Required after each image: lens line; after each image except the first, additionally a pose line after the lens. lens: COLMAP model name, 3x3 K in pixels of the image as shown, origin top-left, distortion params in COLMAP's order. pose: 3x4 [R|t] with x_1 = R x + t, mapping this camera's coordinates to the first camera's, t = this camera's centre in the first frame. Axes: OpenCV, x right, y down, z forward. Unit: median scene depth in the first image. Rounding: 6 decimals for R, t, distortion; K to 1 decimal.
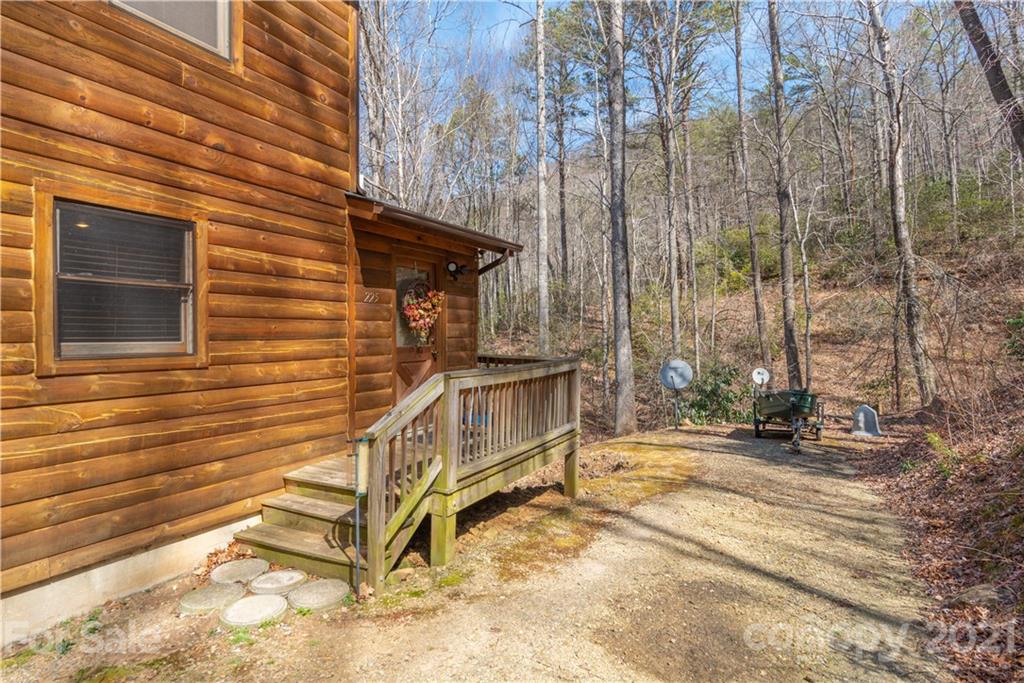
lens RADIAL K [[609.0, 0, 512.3], [0, 609.0, 339.2], [0, 0, 1]] dist [0.016427, 0.000461]
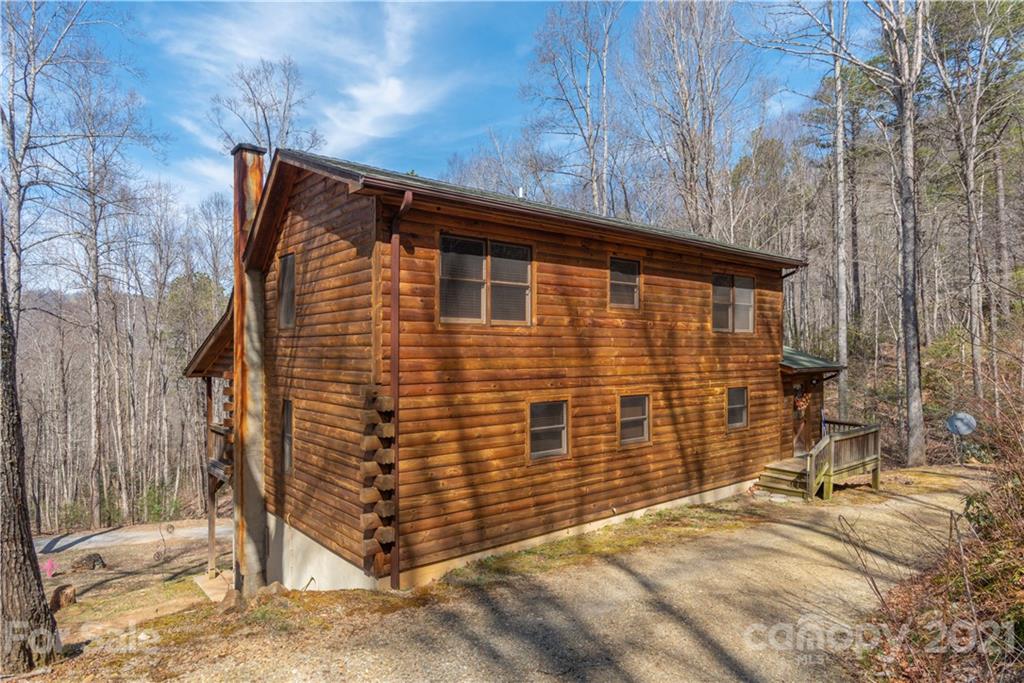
lens RADIAL K [[627.5, 0, 498.0], [0, 627.5, 352.5], [0, 0, 1]] dist [0.000201, -0.002831]
pose [[0.910623, 0.000338, -0.413237, -0.222939], [-0.002709, 0.999983, -0.005151, -0.228403], [0.413228, 0.005810, 0.910609, -1.718890]]
